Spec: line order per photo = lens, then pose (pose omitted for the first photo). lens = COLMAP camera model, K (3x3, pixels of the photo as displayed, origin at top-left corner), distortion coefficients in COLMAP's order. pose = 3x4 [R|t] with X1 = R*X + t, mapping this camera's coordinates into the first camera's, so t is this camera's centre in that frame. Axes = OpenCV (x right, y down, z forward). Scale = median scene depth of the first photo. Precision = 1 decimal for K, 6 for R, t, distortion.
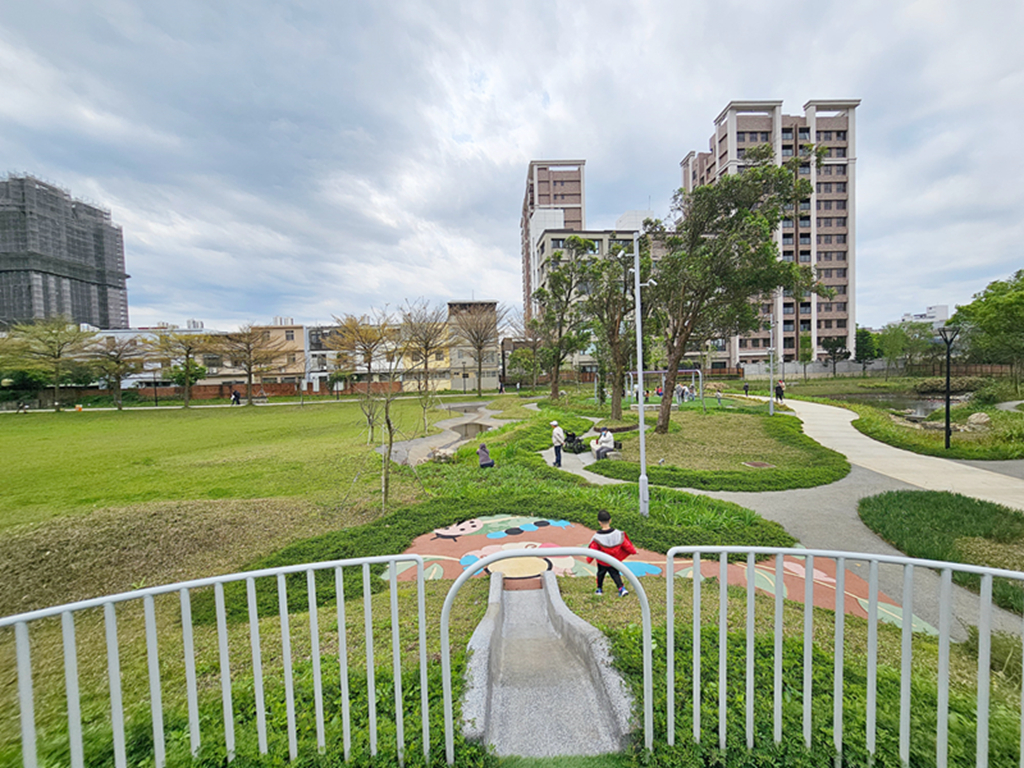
lens RADIAL K [[426.5, 0, 512.0], [0, 426.5, 384.0], [0, 0, 1]] dist [0.008977, -0.002271]
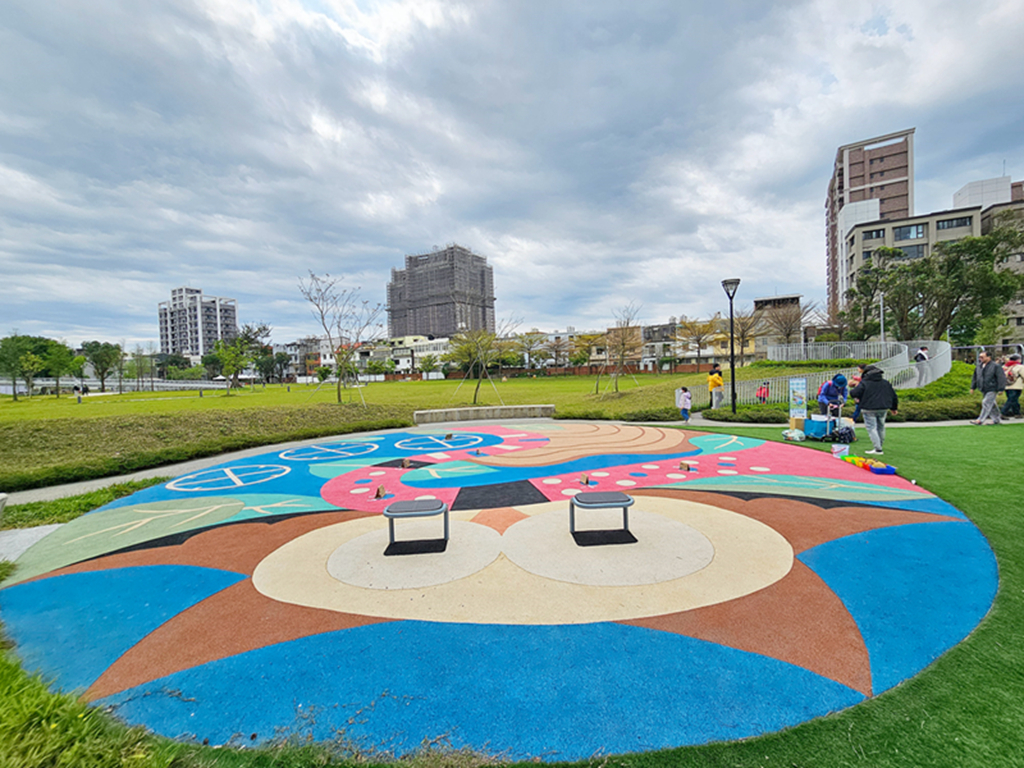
lens RADIAL K [[426.5, 0, 512.0], [0, 426.5, 384.0], [0, 0, 1]] dist [0.008977, -0.002271]
pose [[0.826001, 0.018865, -0.563352, -0.023172], [-0.012233, 0.999804, 0.015545, 0.040762], [0.563535, -0.005949, 0.826071, -0.412893]]
